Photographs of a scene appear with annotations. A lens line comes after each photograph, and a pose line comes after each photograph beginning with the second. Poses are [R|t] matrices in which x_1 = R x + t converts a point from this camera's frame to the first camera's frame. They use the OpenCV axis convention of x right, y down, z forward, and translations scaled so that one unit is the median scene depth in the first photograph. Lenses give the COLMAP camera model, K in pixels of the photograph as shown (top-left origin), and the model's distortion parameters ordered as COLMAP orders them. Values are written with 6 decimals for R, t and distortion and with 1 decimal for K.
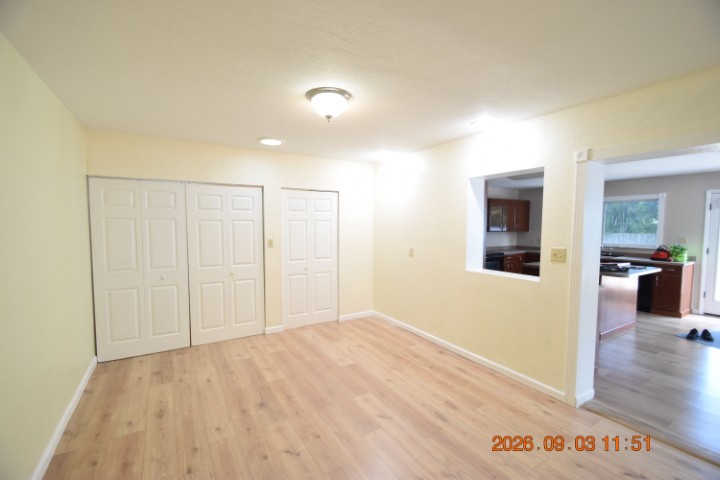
lens RADIAL K [[314.1, 0, 356.0], [0, 314.1, 243.9], [0, 0, 1]] dist [0.002065, -0.010119]
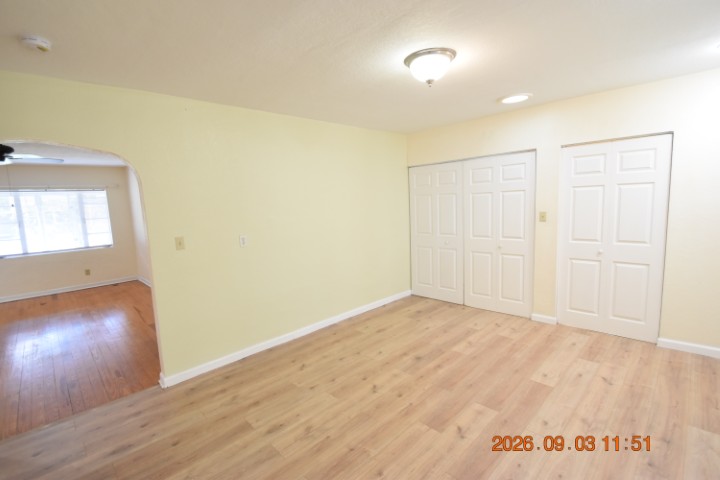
lens RADIAL K [[330.7, 0, 356.0], [0, 330.7, 242.1], [0, 0, 1]] dist [-0.001087, -0.000791]
pose [[0.228699, 0.106607, -0.967642, 0.610186], [-0.012375, 0.994224, 0.106610, -0.028974], [0.973418, -0.012407, 0.228698, 0.398462]]
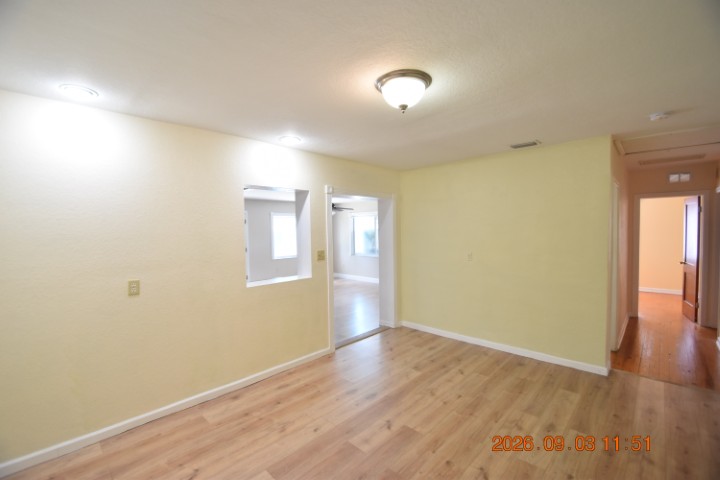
lens RADIAL K [[314.1, 0, 356.0], [0, 314.1, 243.9], [0, 0, 1]] dist [0.002065, -0.010119]
pose [[-0.263844, -0.045373, 0.963498, -0.618446], [0.075290, 0.994877, 0.067468, -0.079650], [-0.961623, 0.090343, -0.259076, 0.974572]]
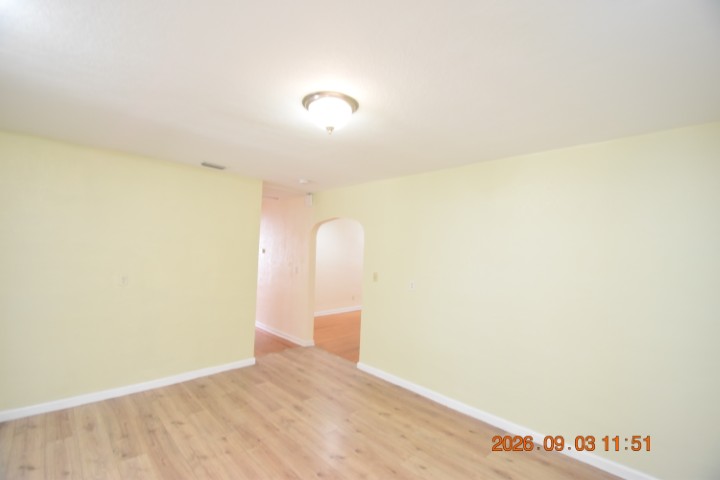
lens RADIAL K [[314.1, 0, 356.0], [0, 314.1, 243.9], [0, 0, 1]] dist [0.002065, -0.010119]
pose [[-0.971784, -0.045158, -0.231509, 0.018320], [-0.055767, 0.997663, 0.039485, -0.098428], [0.229185, 0.051281, -0.972031, 1.303333]]
